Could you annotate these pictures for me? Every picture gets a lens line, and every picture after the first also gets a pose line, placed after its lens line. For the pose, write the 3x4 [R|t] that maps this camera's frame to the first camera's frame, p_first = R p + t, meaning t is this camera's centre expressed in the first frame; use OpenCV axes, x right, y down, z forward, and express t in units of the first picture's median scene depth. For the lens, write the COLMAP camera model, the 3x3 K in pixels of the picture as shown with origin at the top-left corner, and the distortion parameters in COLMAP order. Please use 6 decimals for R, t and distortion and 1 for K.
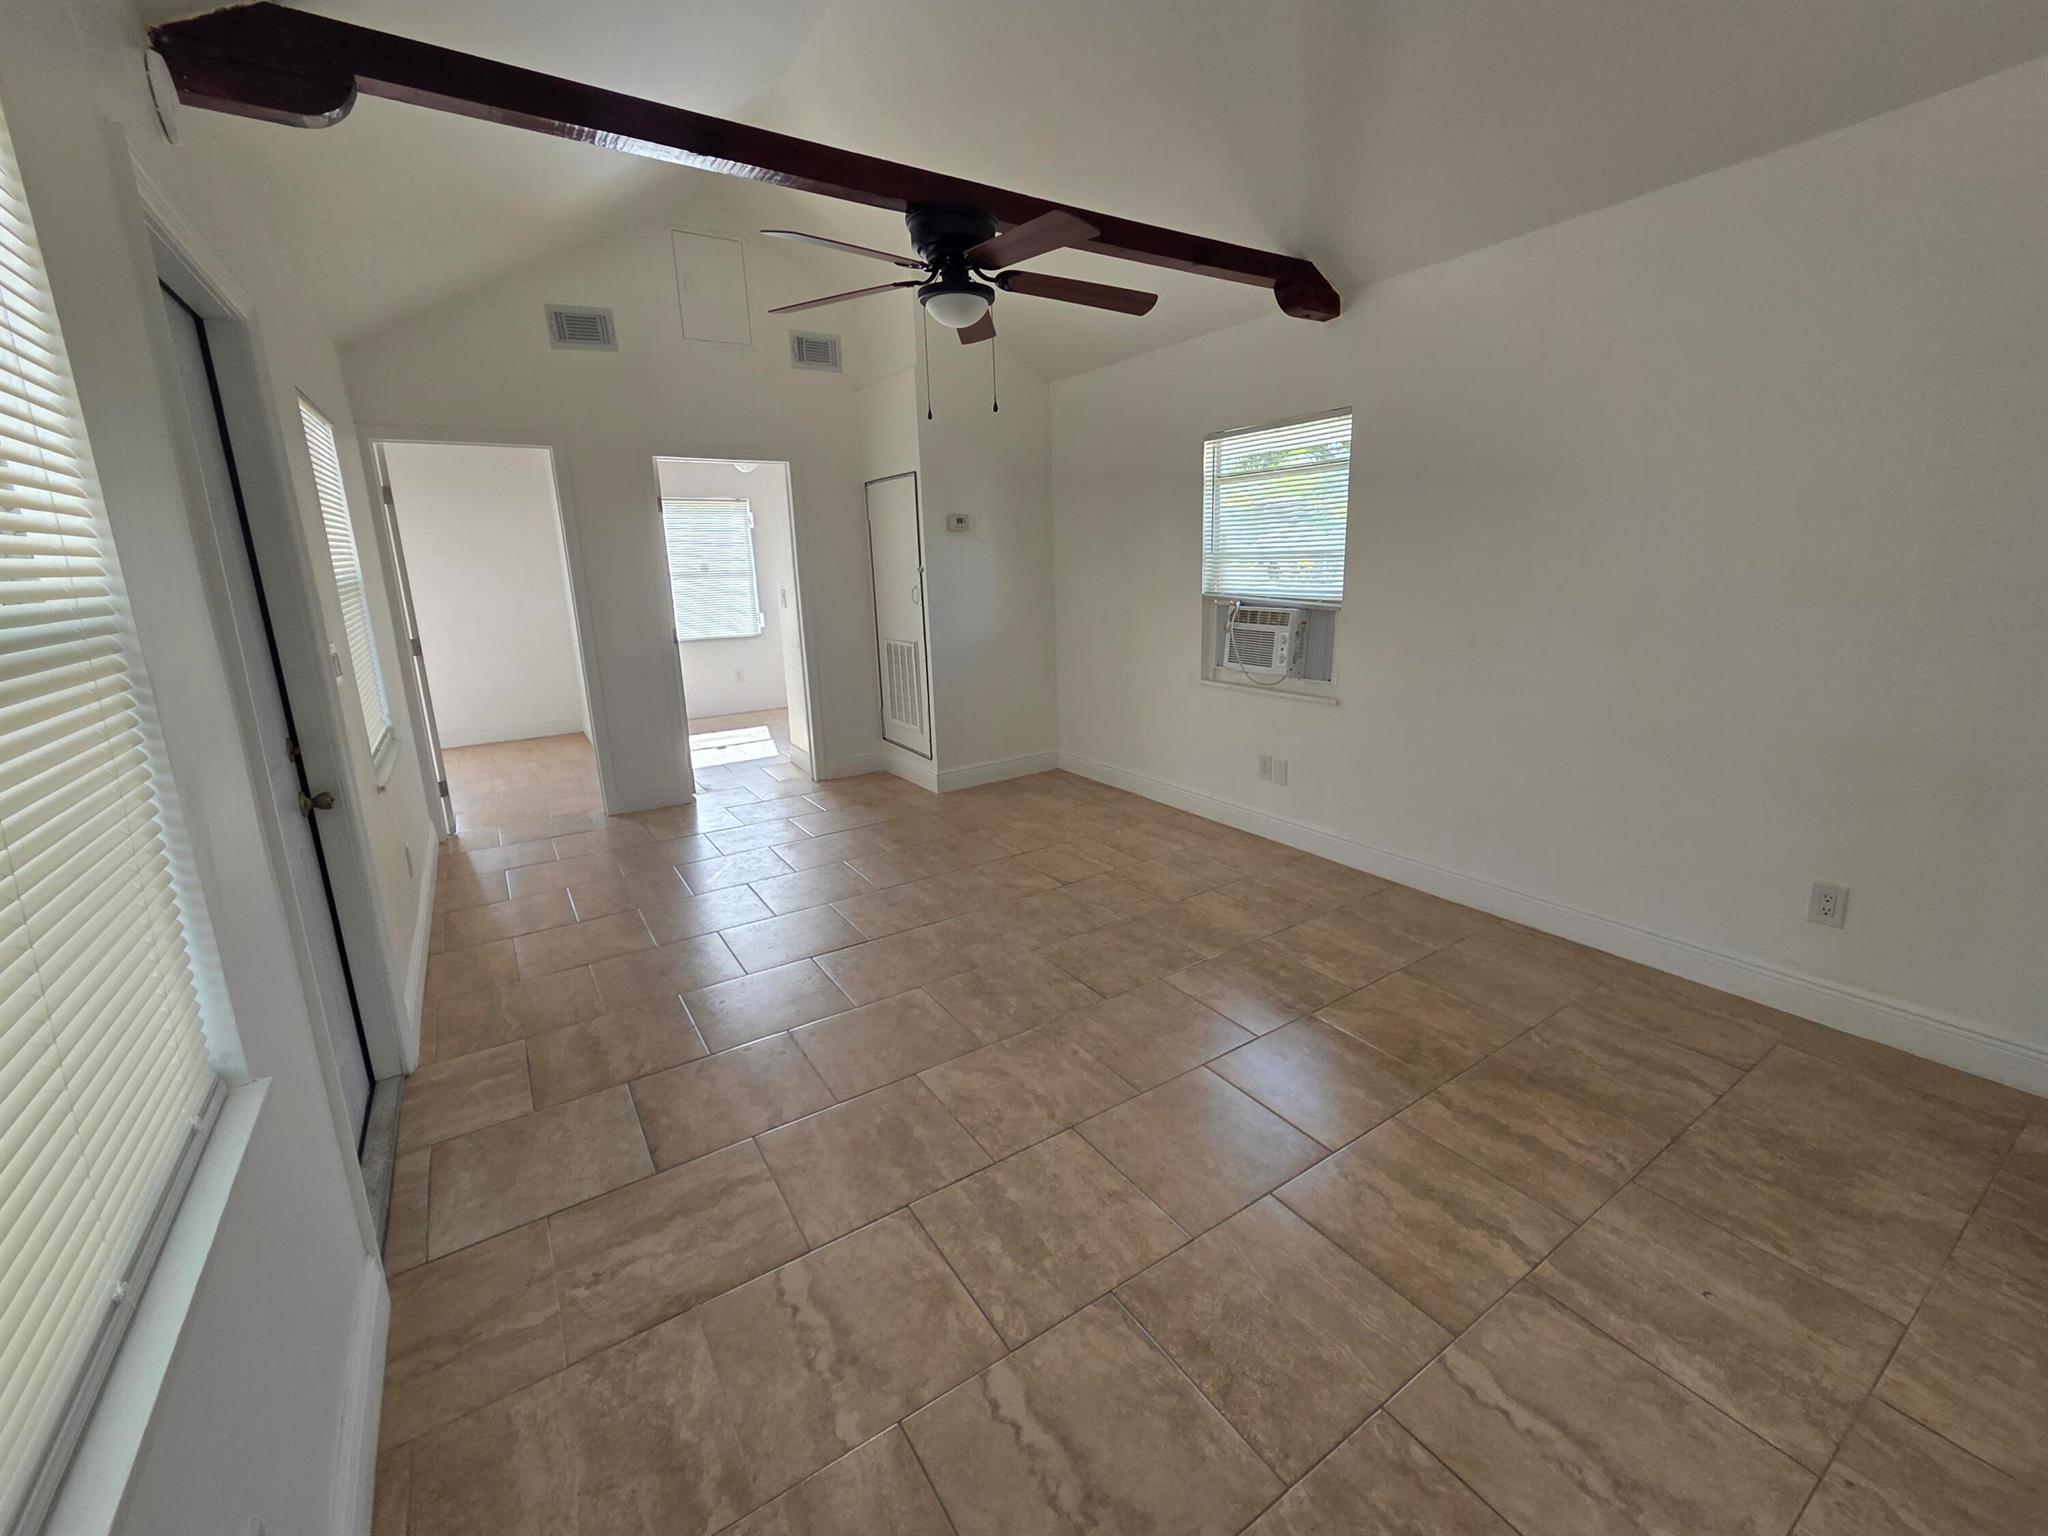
lens RADIAL K [[838.6, 0, 1060.5], [0, 838.6, 740.1], [0, 0, 1]] dist [0.006504, -0.001148]
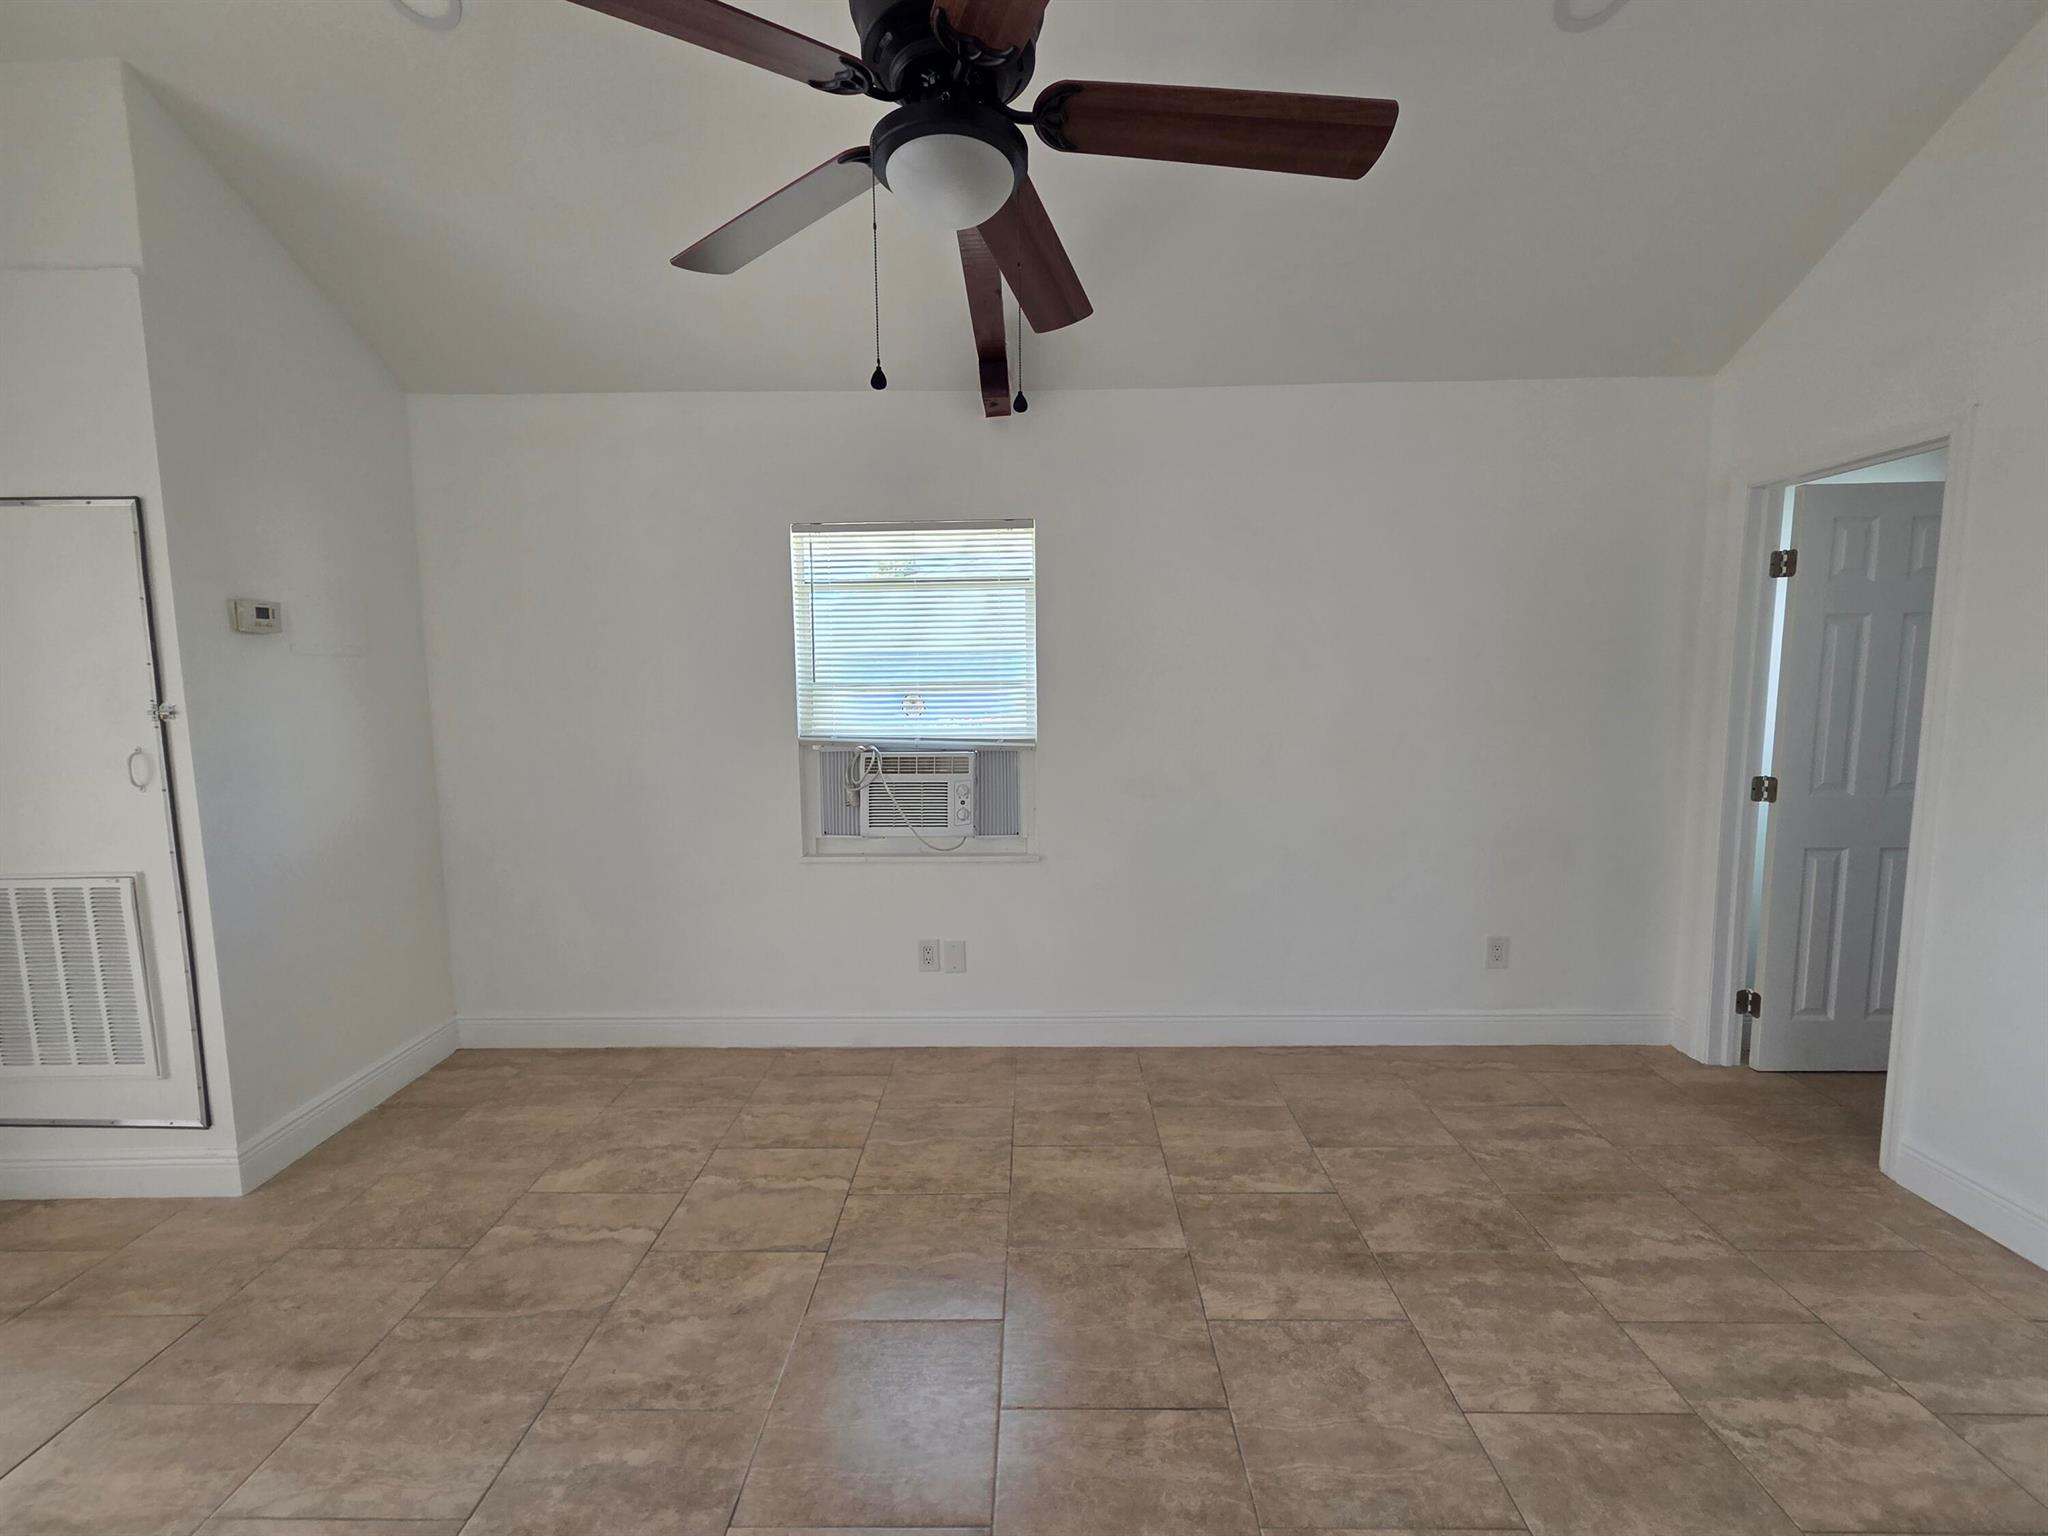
lens RADIAL K [[838.6, 0, 1012.6], [0, 838.6, 765.6], [0, 0, 1]] dist [0.006504, -0.001148]
pose [[0.583151, -0.071897, 0.809176, -0.350632], [0.171479, 0.984526, -0.036102, -0.107138], [-0.794059, 0.159810, 0.586456, 0.497486]]
